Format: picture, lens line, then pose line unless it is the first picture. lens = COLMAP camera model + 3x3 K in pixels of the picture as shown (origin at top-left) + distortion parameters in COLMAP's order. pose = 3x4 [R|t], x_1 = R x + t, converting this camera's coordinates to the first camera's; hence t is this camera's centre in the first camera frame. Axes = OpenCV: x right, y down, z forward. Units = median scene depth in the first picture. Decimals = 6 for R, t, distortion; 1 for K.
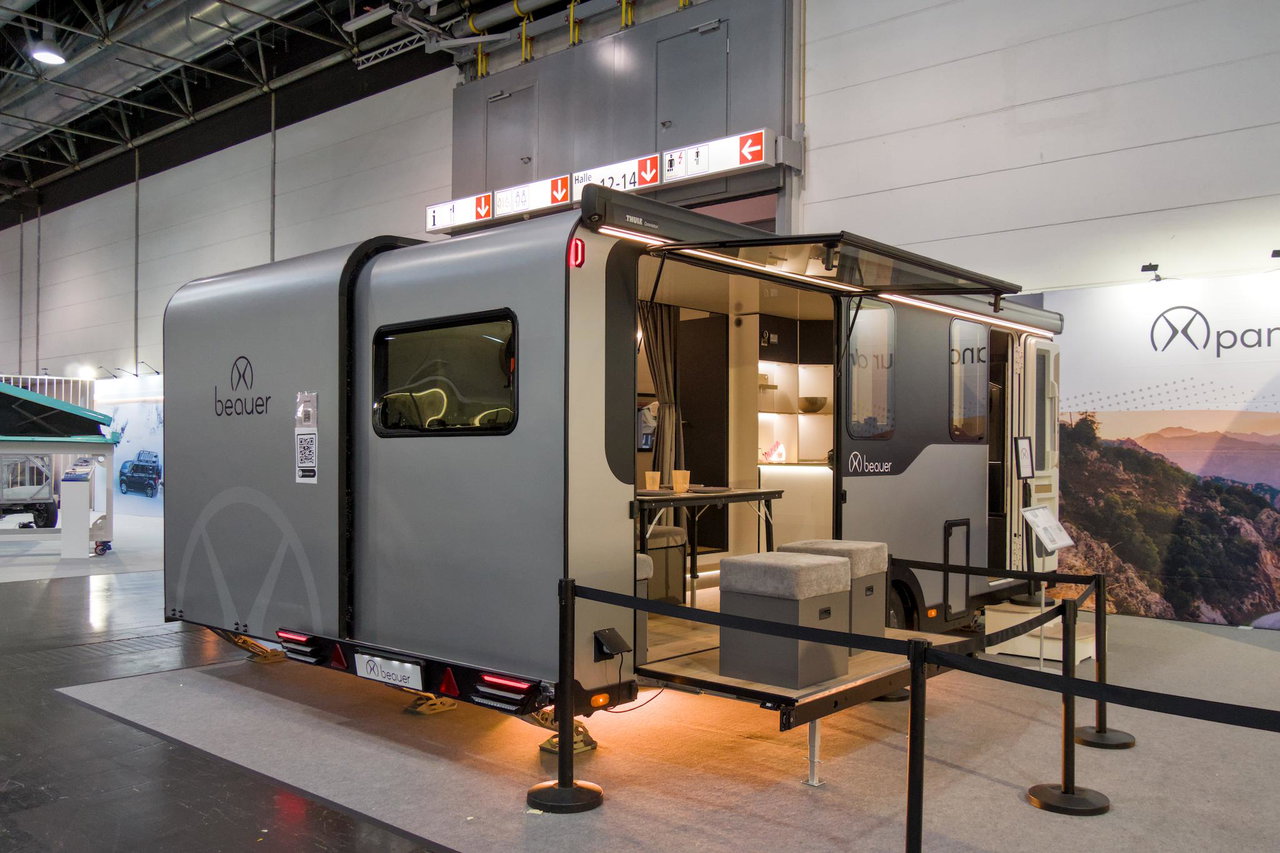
lens RADIAL K [[1048.7, 0, 643.9], [0, 1048.7, 450.2], [0, 0, 1]] dist [-0.011564, 0.013832]
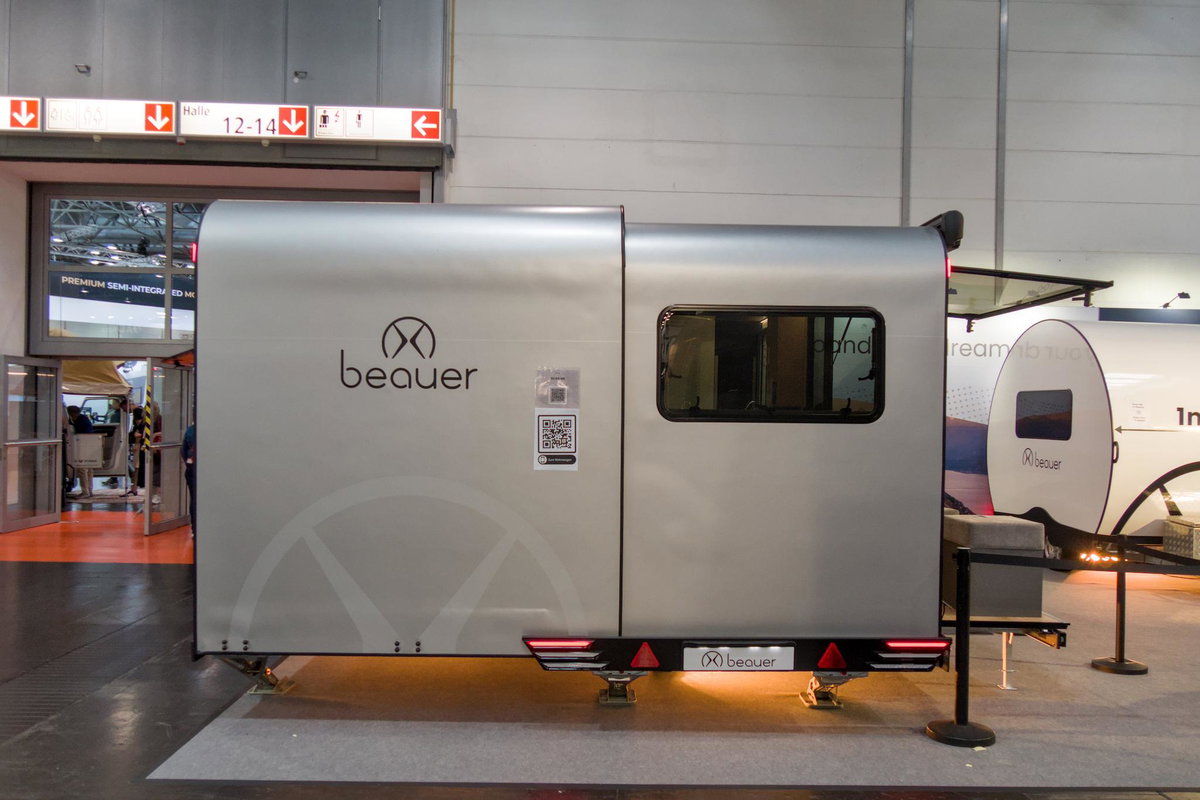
lens RADIAL K [[983.2, 0, 603.7], [0, 983.2, 422.2], [0, 0, 1]] dist [-0.011564, 0.013832]
pose [[0.737516, 0.004534, 0.675314, -0.796617], [-0.013353, 0.999880, 0.007870, -0.015467], [-0.675197, -0.014822, 0.737488, 0.331446]]
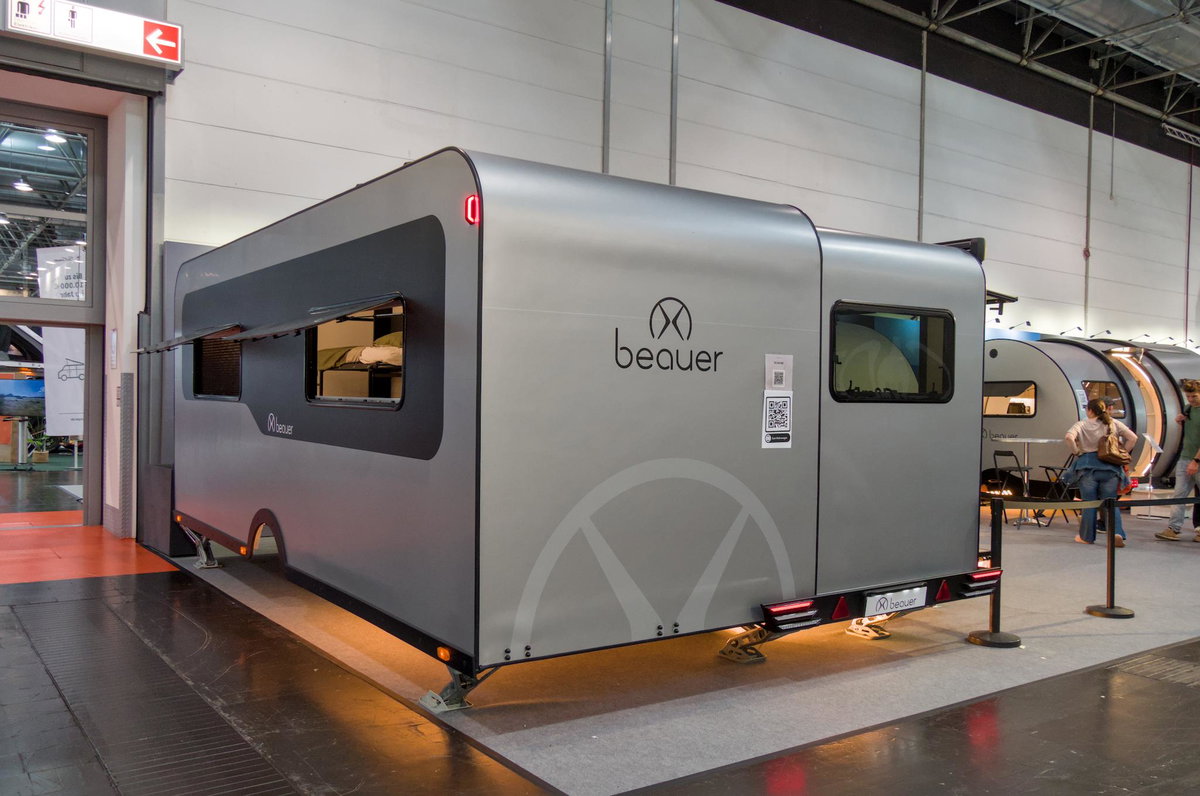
lens RADIAL K [[983.2, 0, 603.7], [0, 983.2, 420.2], [0, 0, 1]] dist [-0.011564, 0.013832]
pose [[0.231729, -0.021593, 0.972541, -1.147112], [-0.018173, 0.999483, 0.026521, -0.014032], [-0.972611, -0.023820, 0.231217, 0.879792]]
